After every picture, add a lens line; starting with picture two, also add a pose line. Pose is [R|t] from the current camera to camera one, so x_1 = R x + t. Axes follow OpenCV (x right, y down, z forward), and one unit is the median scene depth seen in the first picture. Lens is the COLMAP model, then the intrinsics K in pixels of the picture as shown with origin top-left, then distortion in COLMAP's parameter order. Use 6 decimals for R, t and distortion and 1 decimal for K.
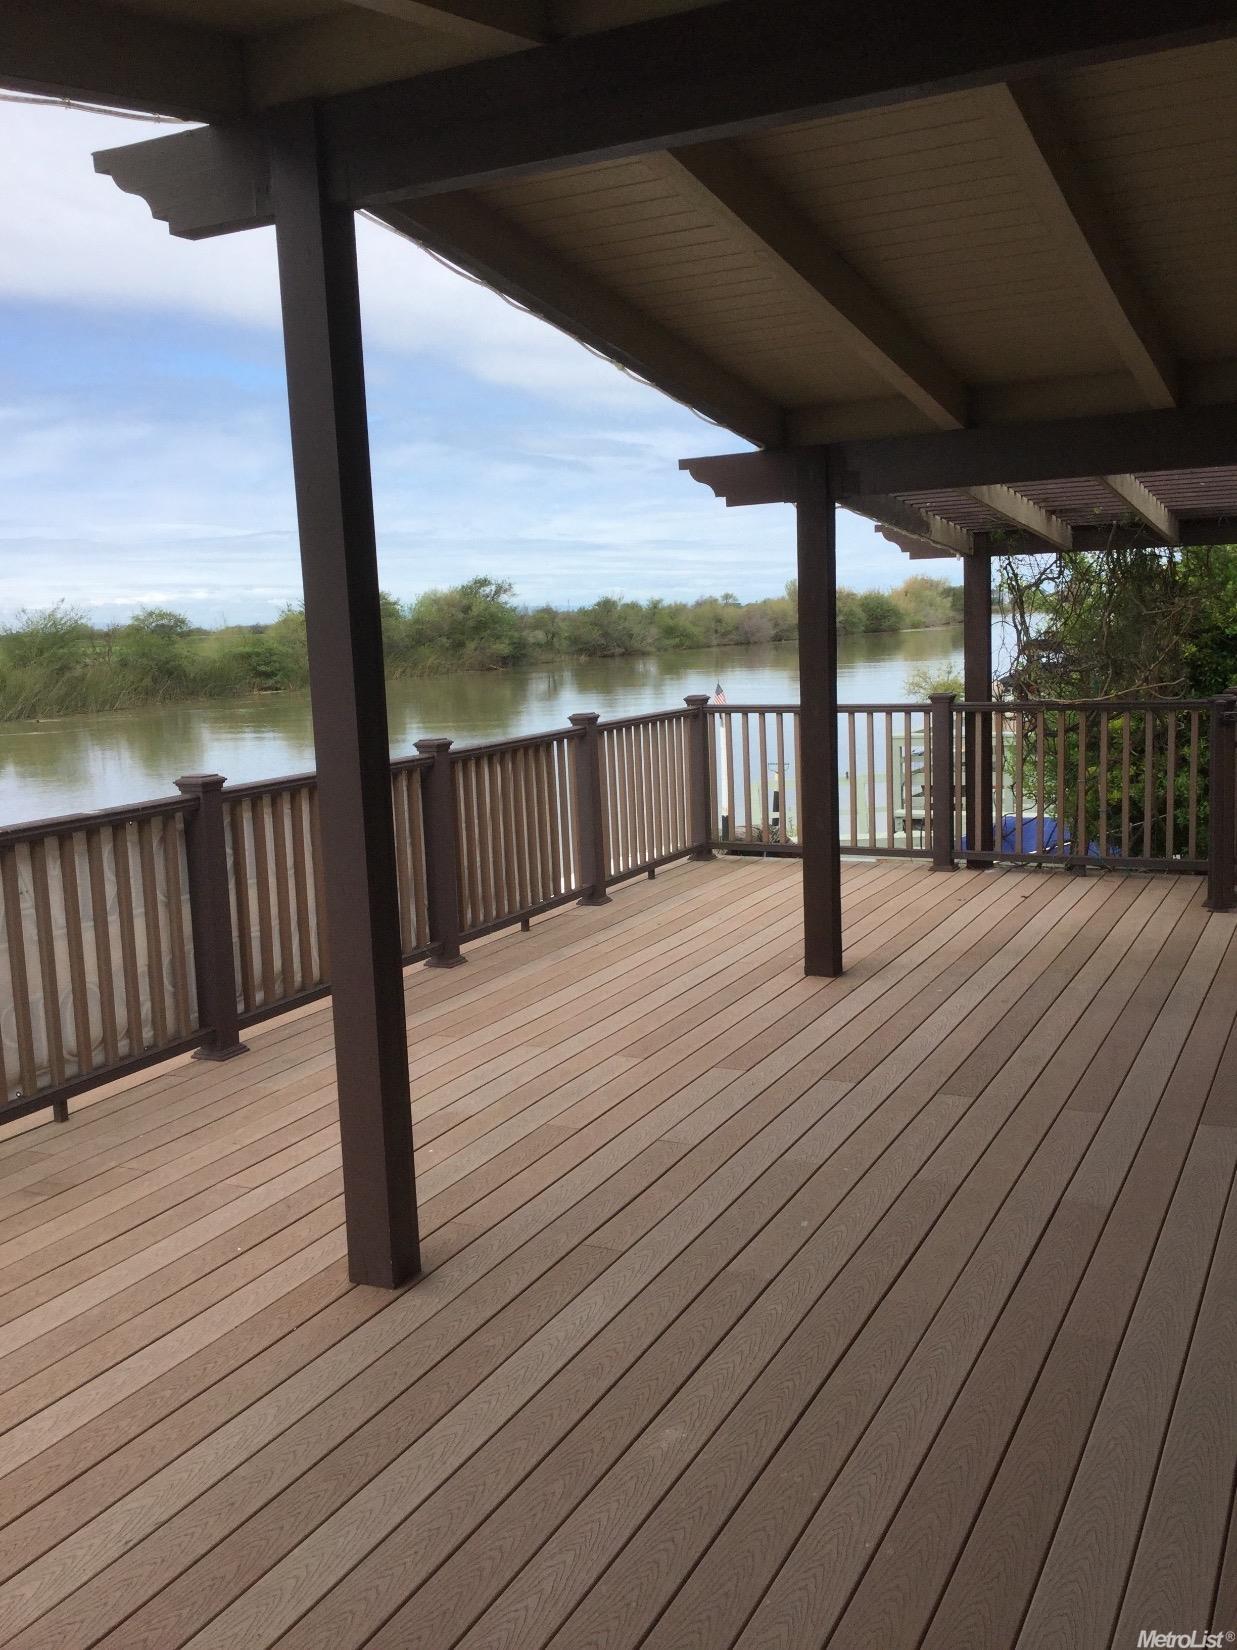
lens RADIAL K [[1511.7, 0, 606.4], [0, 1511.7, 817.0], [0, 0, 1]] dist [0.080361, 0.000000]
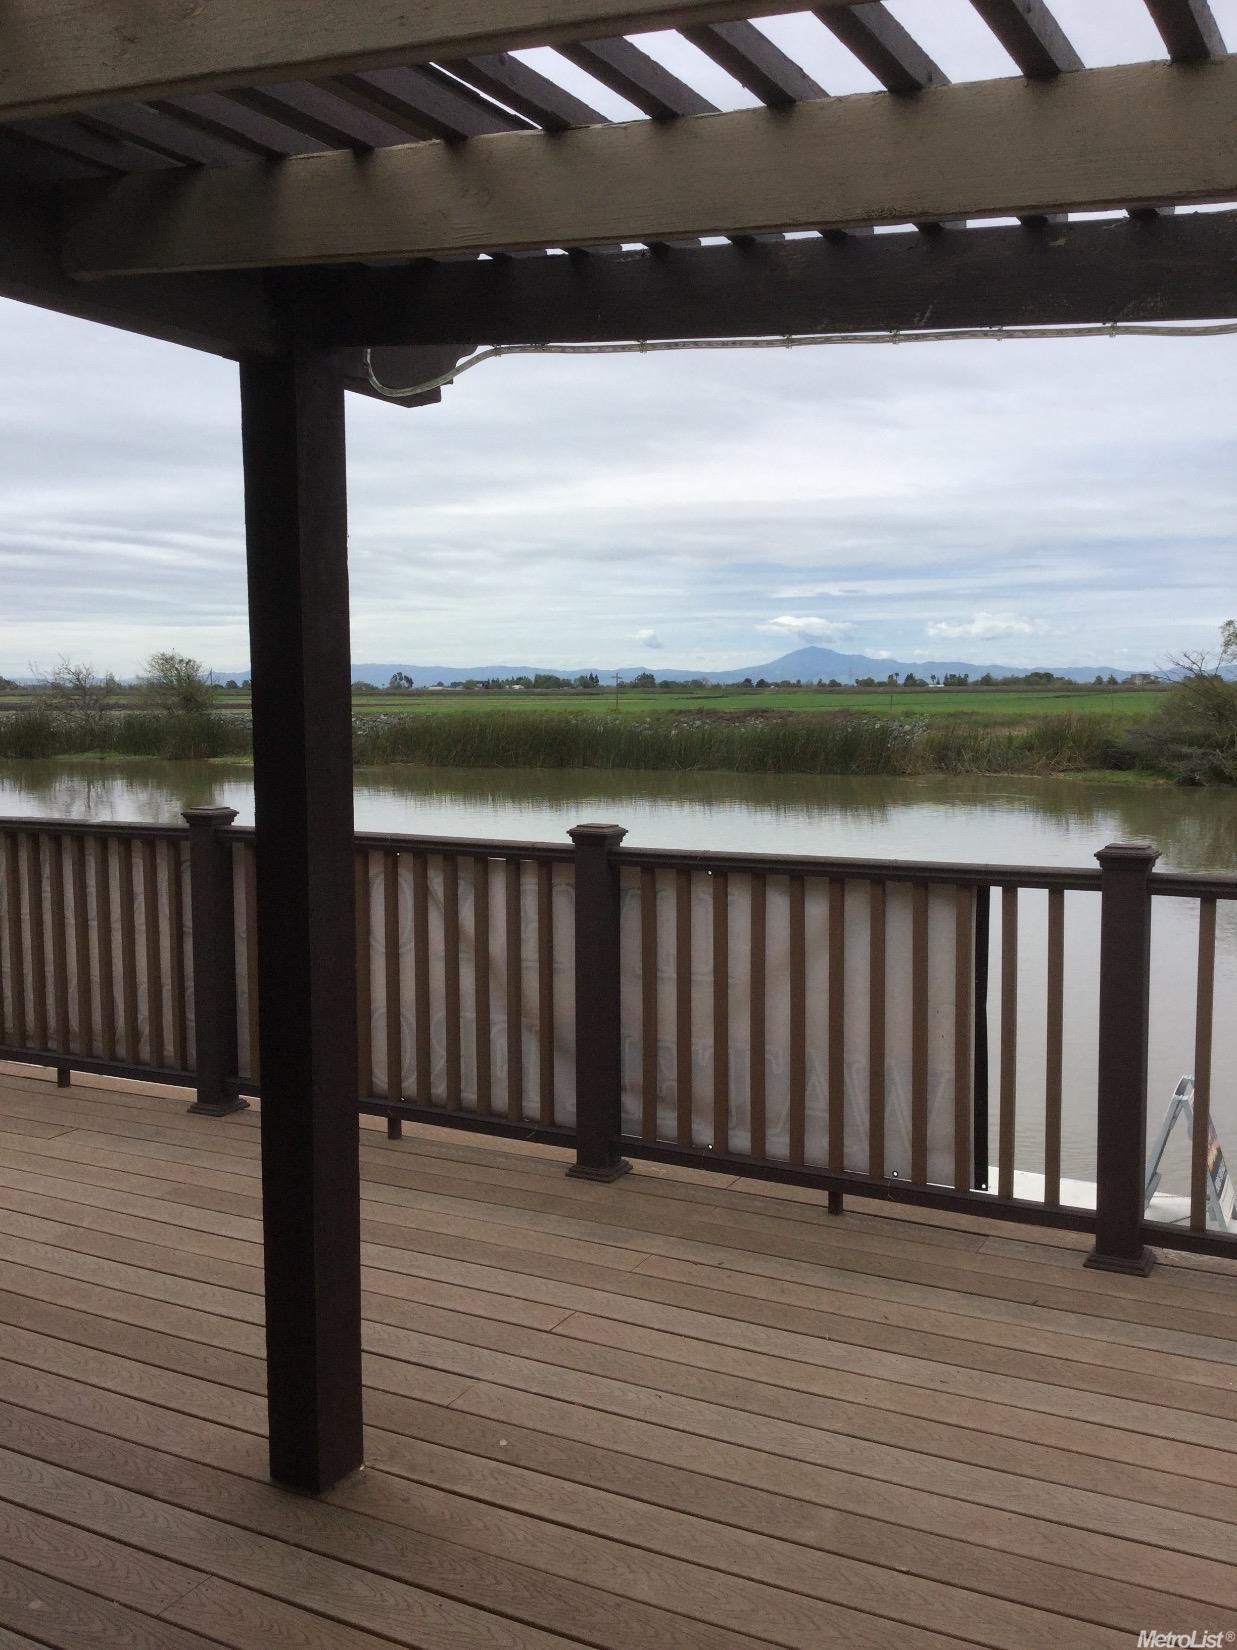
lens RADIAL K [[1511.7, 0, 619.5], [0, 1511.7, 824.1], [0, 0, 1]] dist [0.080361, 0.000000]
pose [[-0.035159, 0.153722, -0.987488, 0.574649], [-0.105817, 0.981972, 0.156631, -0.169953], [0.993764, 0.110000, -0.018258, 1.121954]]
